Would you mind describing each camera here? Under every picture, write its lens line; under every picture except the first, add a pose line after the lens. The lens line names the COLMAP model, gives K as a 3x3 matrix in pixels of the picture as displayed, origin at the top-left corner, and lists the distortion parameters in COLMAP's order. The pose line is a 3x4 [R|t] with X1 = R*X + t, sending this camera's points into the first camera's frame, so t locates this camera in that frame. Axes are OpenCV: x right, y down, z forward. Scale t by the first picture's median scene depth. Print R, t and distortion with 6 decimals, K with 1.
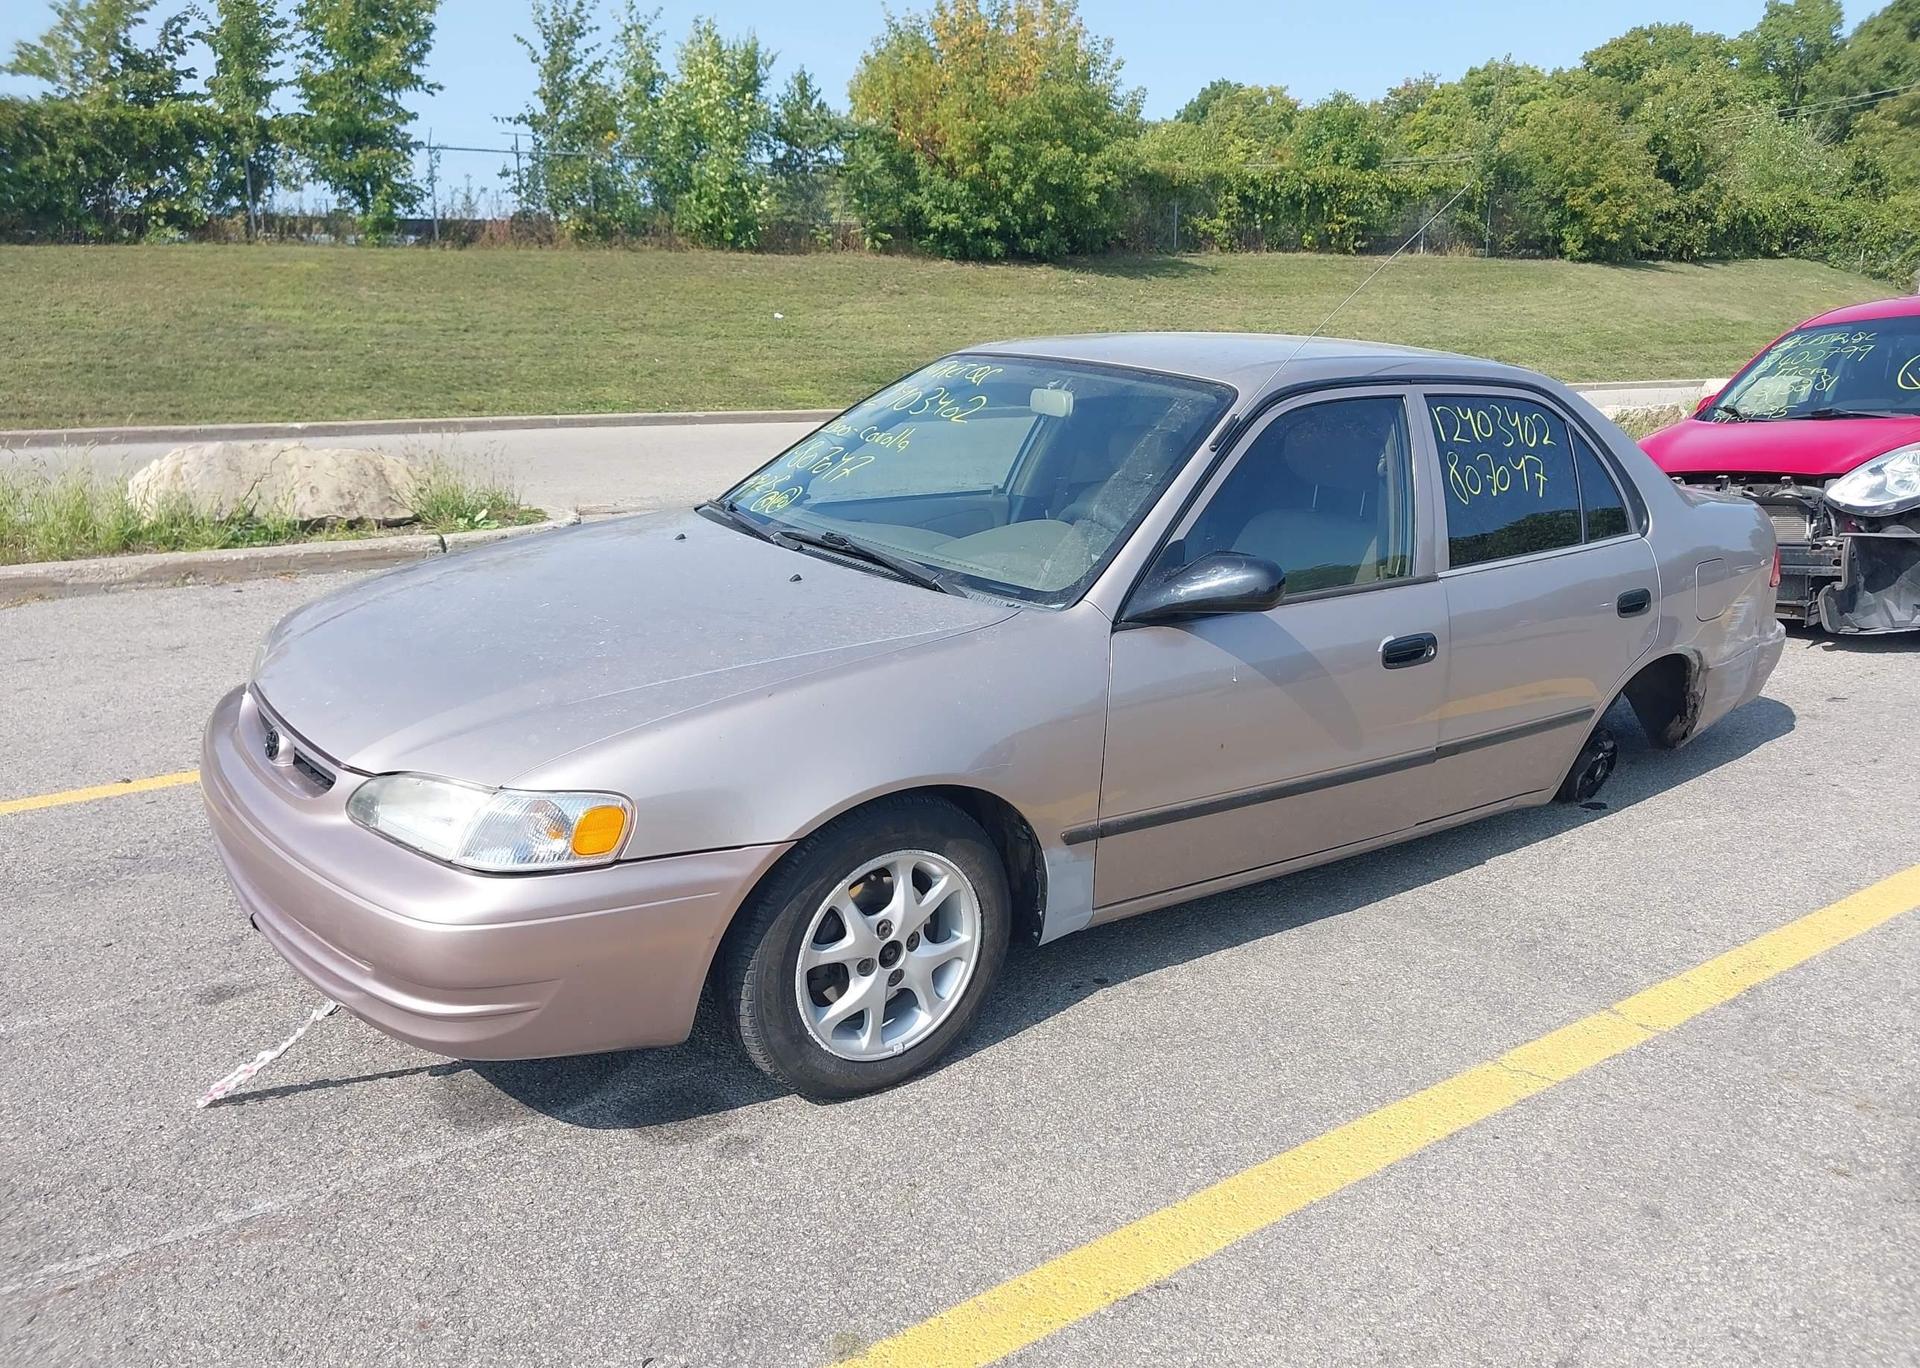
lens RADIAL K [[1522.1, 0, 986.5], [0, 1522.1, 695.6], [0, 0, 1]] dist [0.023709, -0.029540]
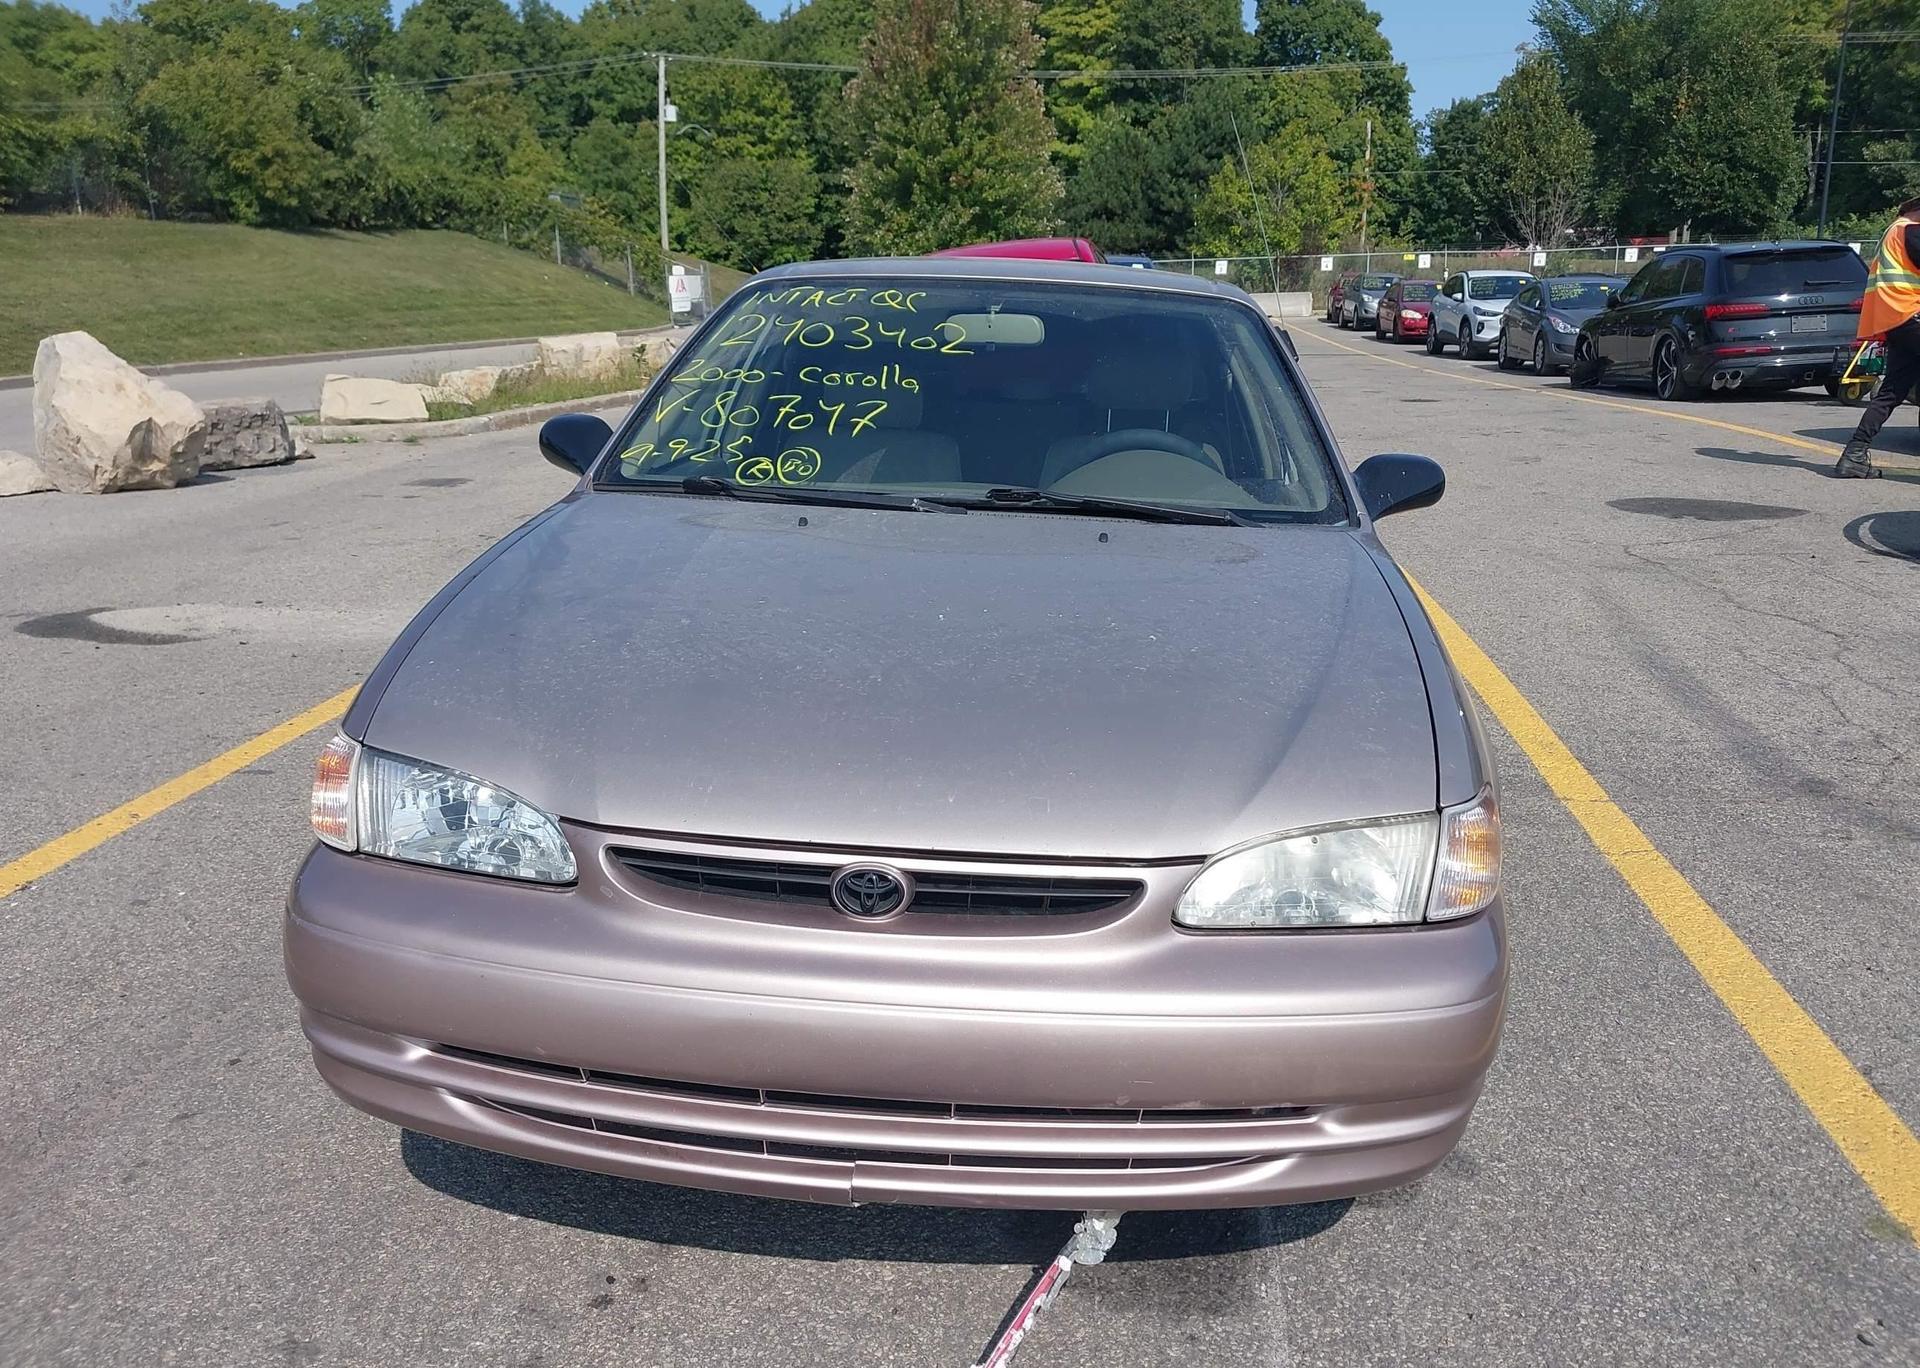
lens RADIAL K [[1522.1, 0, 1002.5], [0, 1522.1, 674.5], [0, 0, 1]] dist [0.023709, -0.029540]
pose [[0.655838, -0.191871, 0.730111, -0.094082], [0.188976, 0.978094, 0.087289, -0.010529], [-0.730866, 0.080726, 0.677730, 0.059160]]
